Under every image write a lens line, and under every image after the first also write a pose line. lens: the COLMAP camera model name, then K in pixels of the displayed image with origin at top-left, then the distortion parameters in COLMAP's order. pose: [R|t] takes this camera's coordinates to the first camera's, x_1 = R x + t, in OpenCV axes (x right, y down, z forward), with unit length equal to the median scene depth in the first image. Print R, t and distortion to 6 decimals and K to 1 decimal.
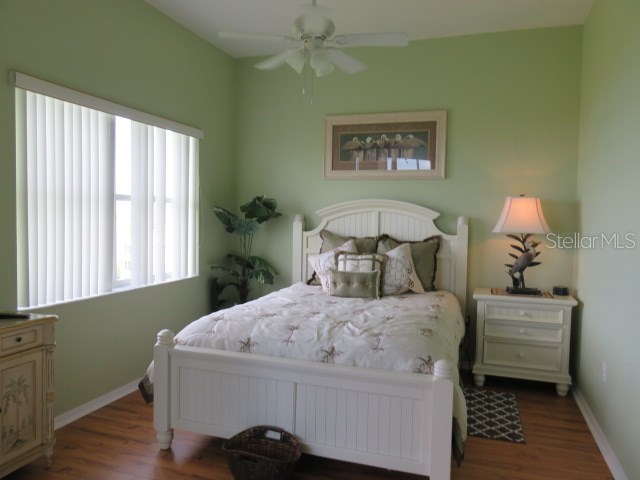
lens RADIAL K [[474.9, 0, 319.0], [0, 474.9, 241.2], [0, 0, 1]] dist [-0.010929, -0.004693]
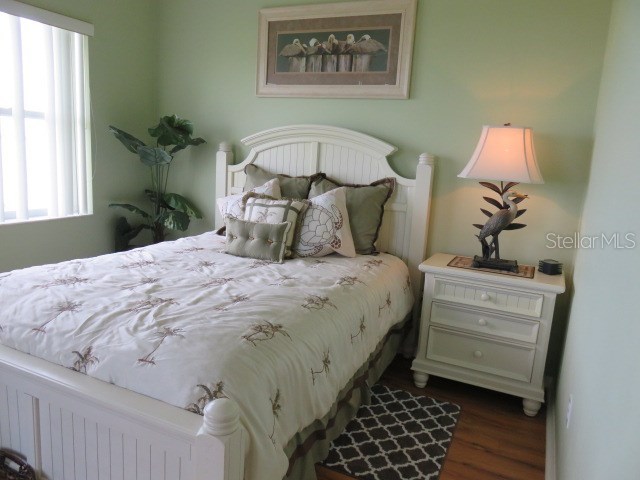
lens RADIAL K [[474.9, 0, 321.9], [0, 474.9, 239.6], [0, 0, 1]] dist [-0.010929, -0.004693]
pose [[0.992578, 0.063309, -0.103828, 0.242938], [-0.049834, 0.990573, 0.127597, -0.007299], [0.110927, -0.121475, 0.986377, 0.278084]]
